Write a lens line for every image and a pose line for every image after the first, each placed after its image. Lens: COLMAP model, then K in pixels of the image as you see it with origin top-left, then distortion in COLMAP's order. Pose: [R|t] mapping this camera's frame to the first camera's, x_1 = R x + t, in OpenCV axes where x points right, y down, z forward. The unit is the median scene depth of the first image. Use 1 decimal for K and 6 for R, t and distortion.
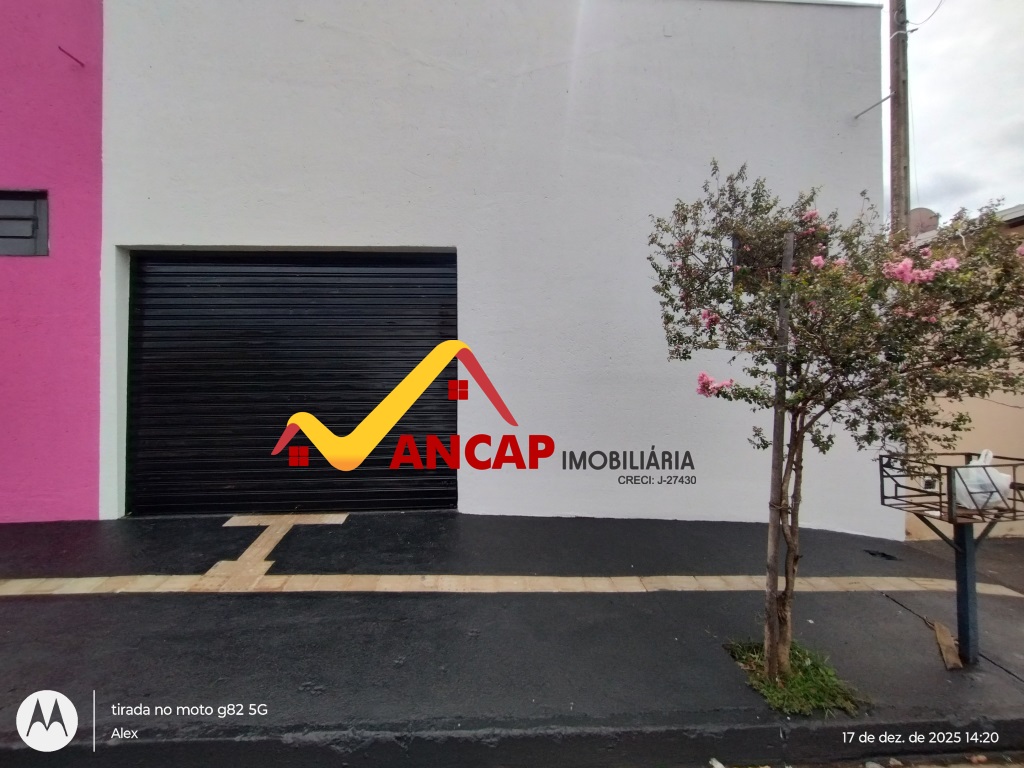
lens RADIAL K [[466.5, 0, 512.0], [0, 466.5, 384.0], [0, 0, 1]] dist [-0.003550, 0.000756]
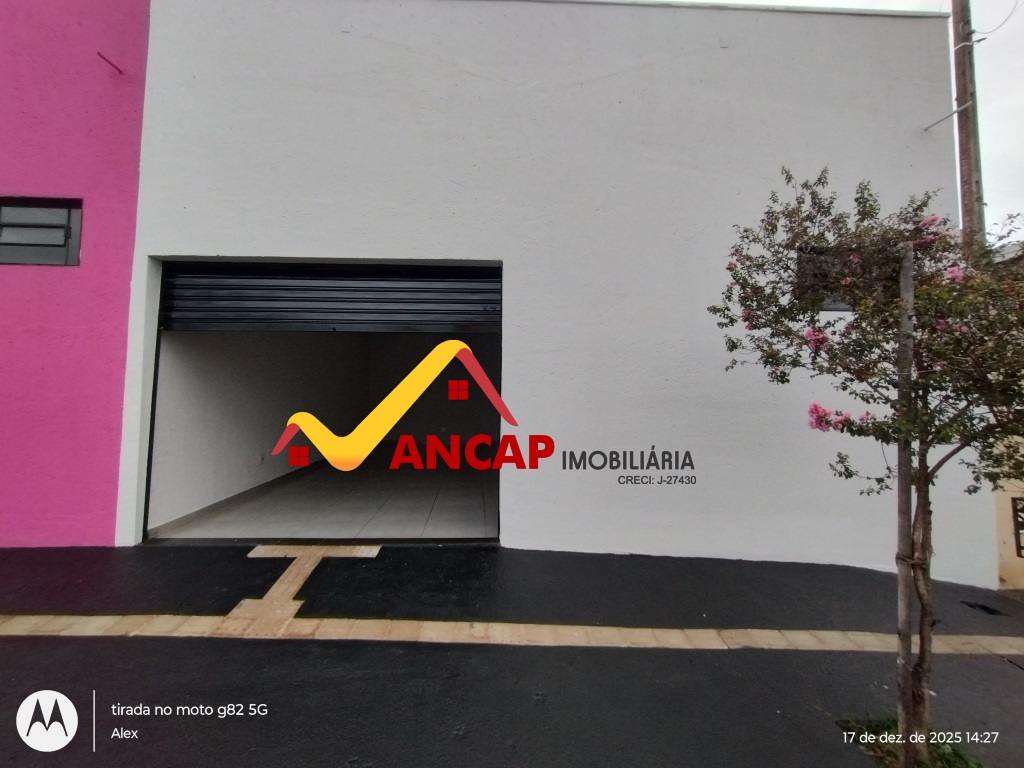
lens RADIAL K [[460.9, 0, 509.5], [0, 460.9, 377.9], [0, 0, 1]] dist [-0.000559, -0.000579]
pose [[0.999679, 0.013523, -0.021406, -0.105618], [-0.014668, 0.998419, -0.054267, -0.007129], [0.020638, 0.054563, 0.998297, 0.102238]]
